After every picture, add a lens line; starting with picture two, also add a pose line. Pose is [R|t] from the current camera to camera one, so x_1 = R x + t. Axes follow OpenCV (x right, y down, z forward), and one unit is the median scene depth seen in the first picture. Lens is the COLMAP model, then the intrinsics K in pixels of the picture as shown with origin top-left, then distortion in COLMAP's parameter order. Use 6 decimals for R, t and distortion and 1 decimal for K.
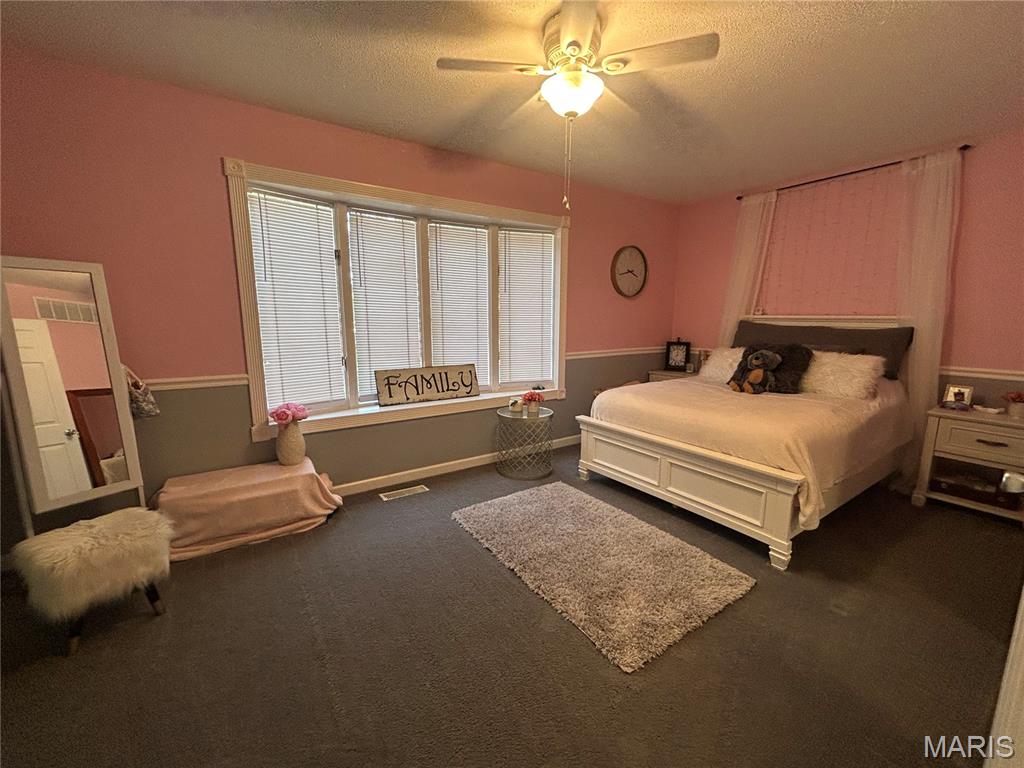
lens RADIAL K [[414.2, 0, 509.4], [0, 414.2, 384.7], [0, 0, 1]] dist [-0.006797, 0.001042]
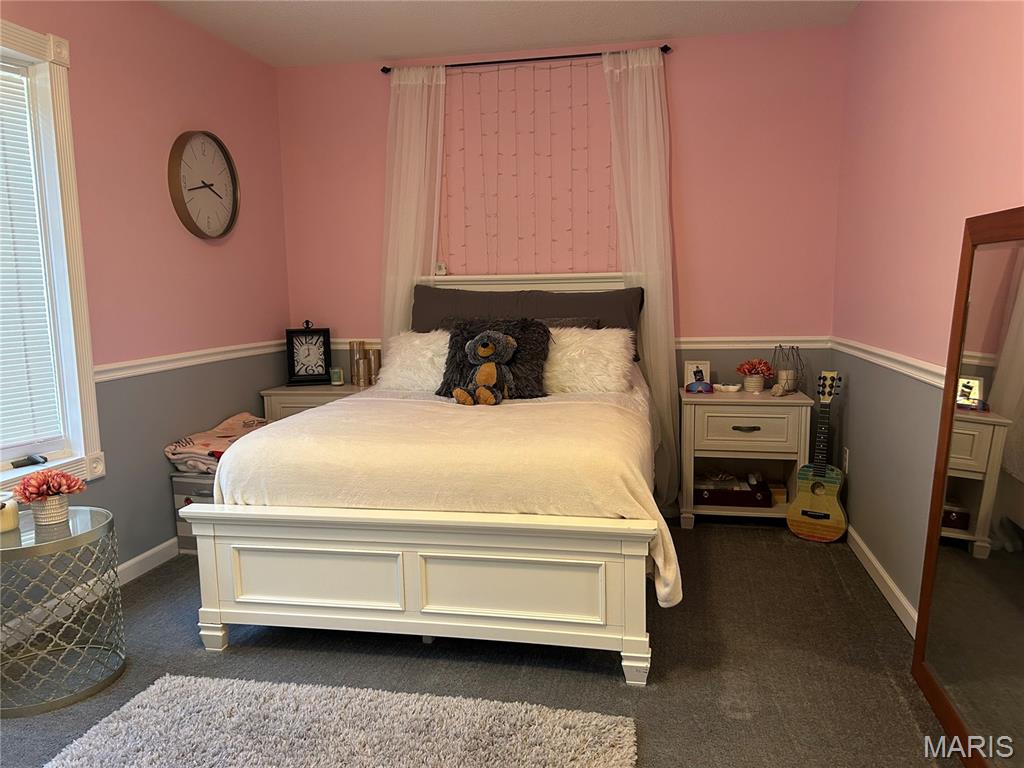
lens RADIAL K [[770.0, 0, 516.4], [0, 770.0, 389.9], [0, 0, 1]] dist [0.049823, -0.041929]
pose [[0.715122, -0.107914, 0.690620, -0.135990], [0.134096, 0.990840, 0.015971, -0.011831], [-0.686017, 0.081188, 0.723042, 0.188116]]
